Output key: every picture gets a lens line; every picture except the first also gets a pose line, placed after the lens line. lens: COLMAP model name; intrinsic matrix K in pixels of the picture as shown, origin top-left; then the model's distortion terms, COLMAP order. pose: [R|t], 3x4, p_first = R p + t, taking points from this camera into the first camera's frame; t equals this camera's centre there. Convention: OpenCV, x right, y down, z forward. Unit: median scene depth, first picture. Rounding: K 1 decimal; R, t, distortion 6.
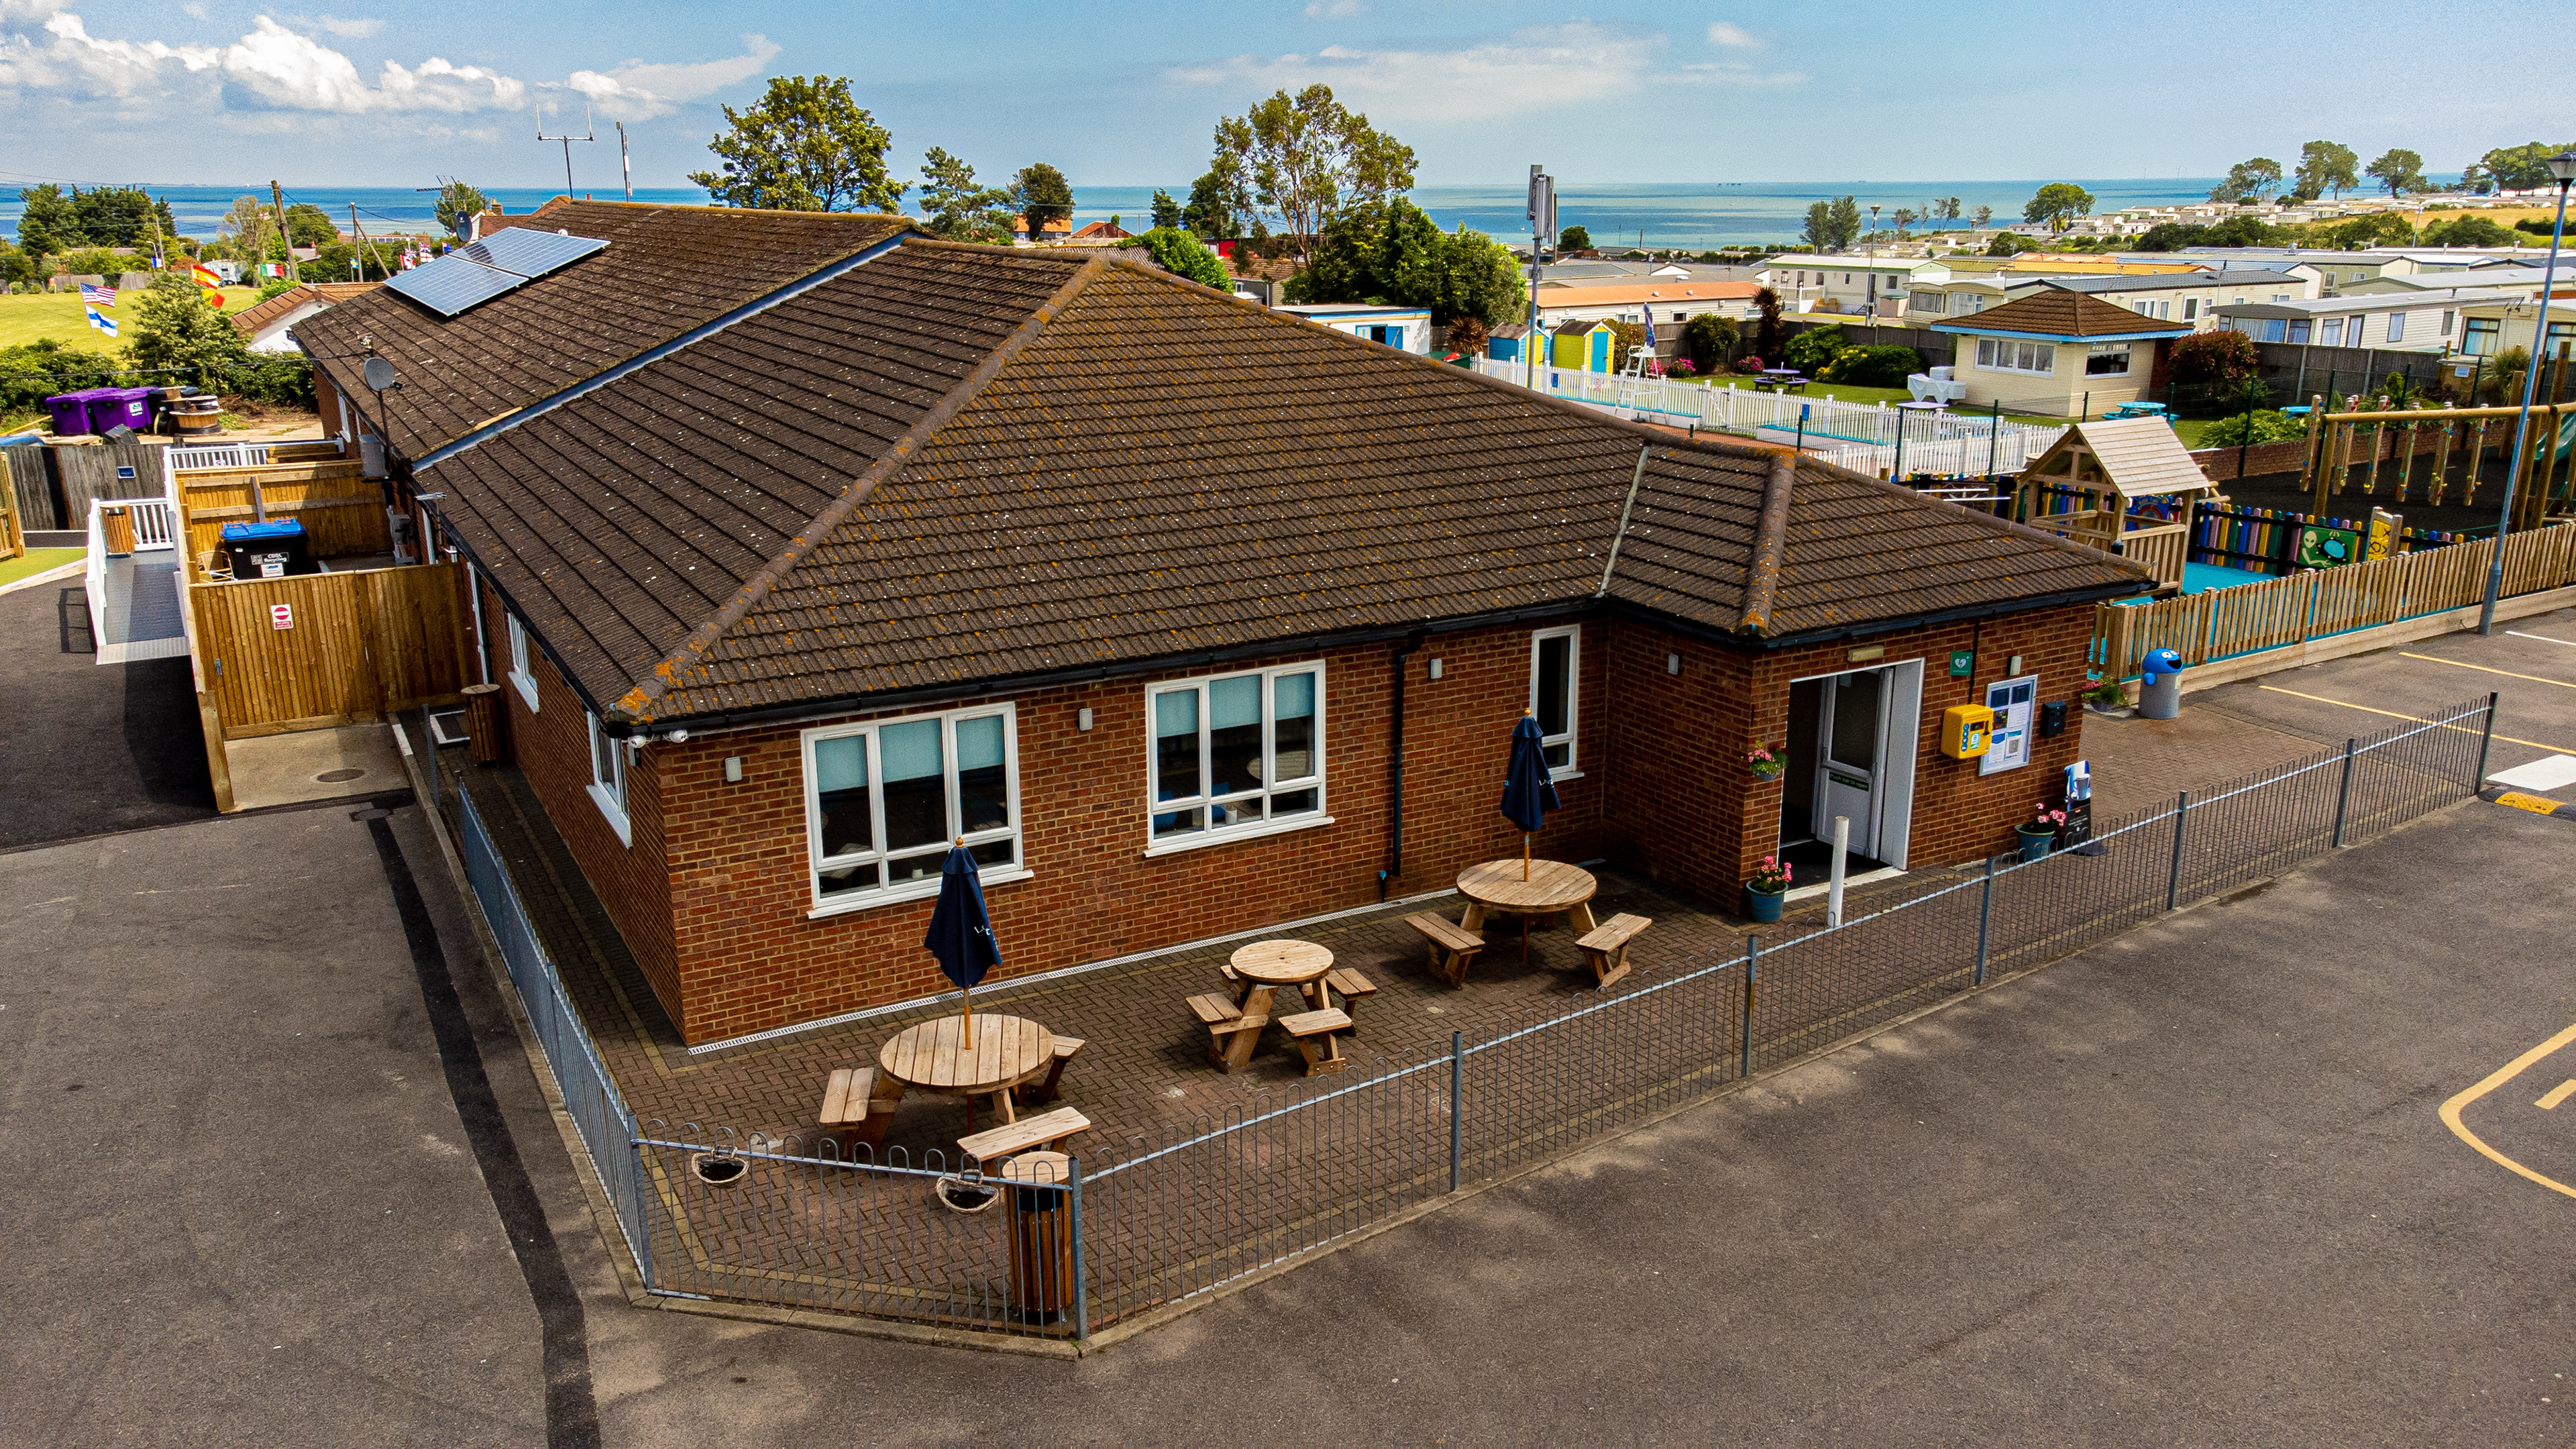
lens RADIAL K [[1931.1, 0, 1288.0], [0, 1931.1, 724.5], [0, 0, 1]] dist [-0.002364, 0.109438]
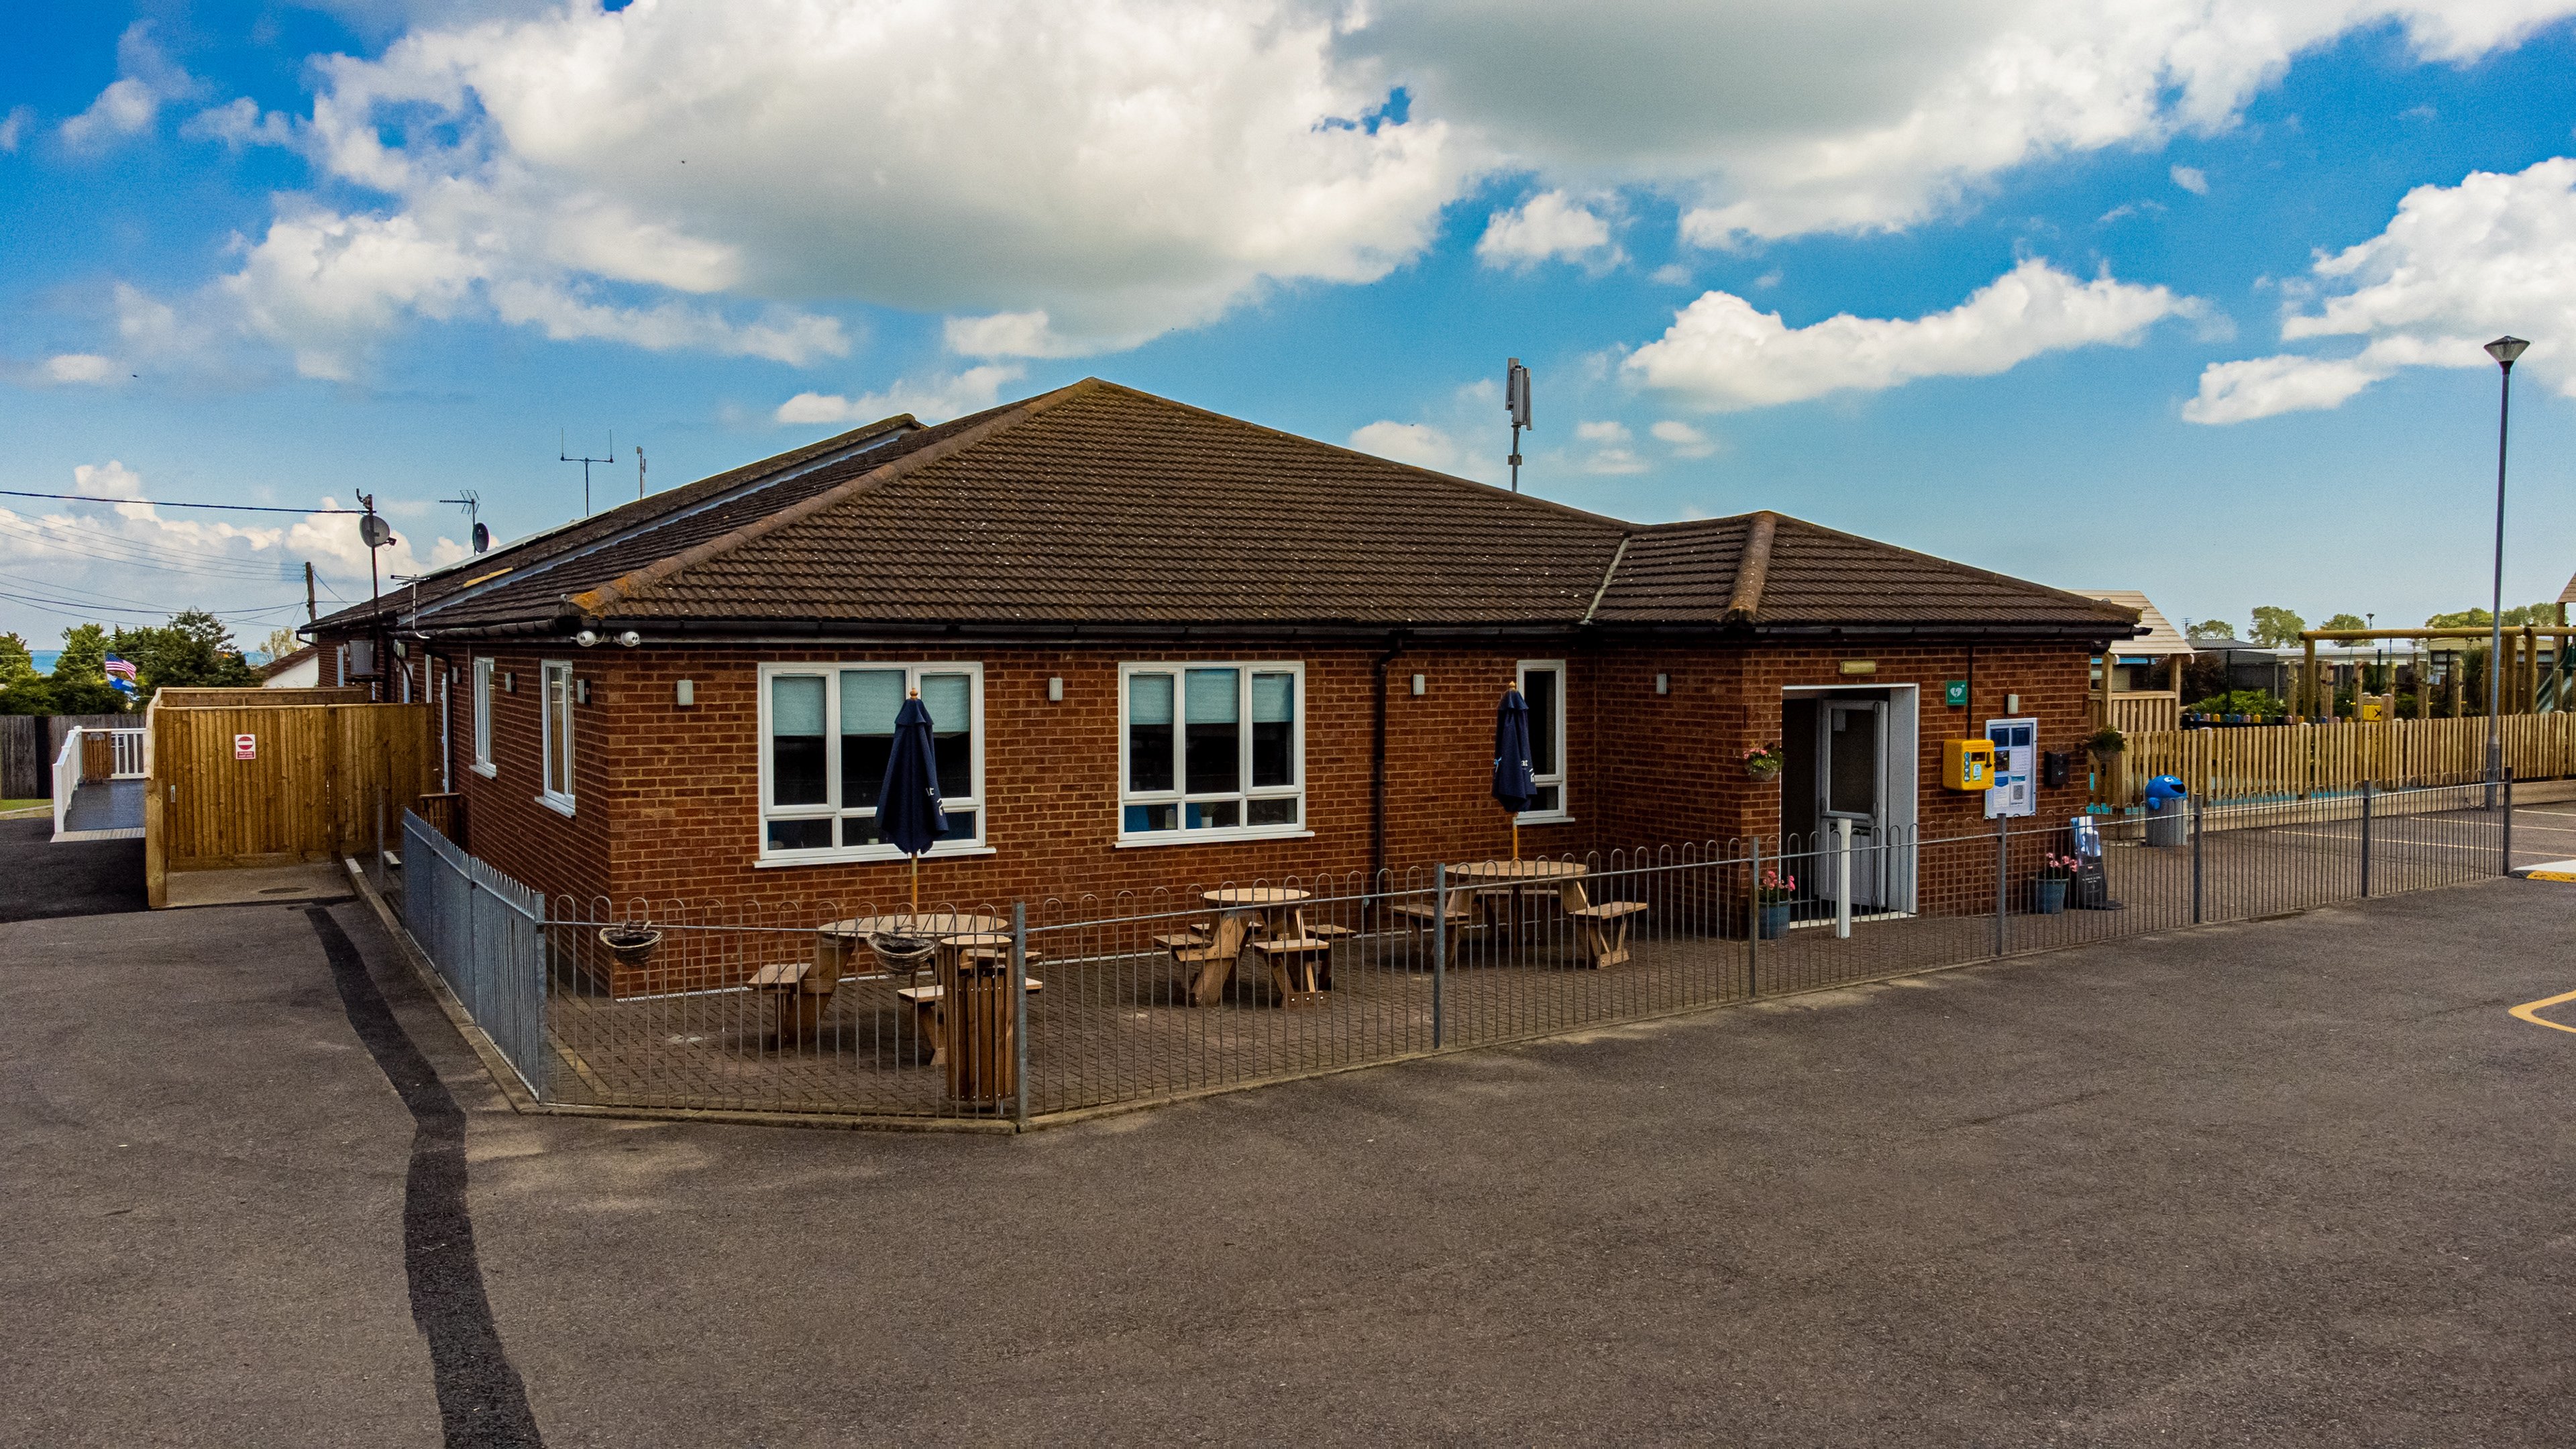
lens RADIAL K [[1931.1, 0, 1288.0], [0, 1931.1, 724.5], [0, 0, 1]] dist [-0.002364, 0.109438]
pose [[0.999993, 0.003223, 0.001764, 0.009748], [-0.002741, 0.974121, -0.226012, 0.226443], [-0.002447, 0.226006, 0.974123, 0.059402]]
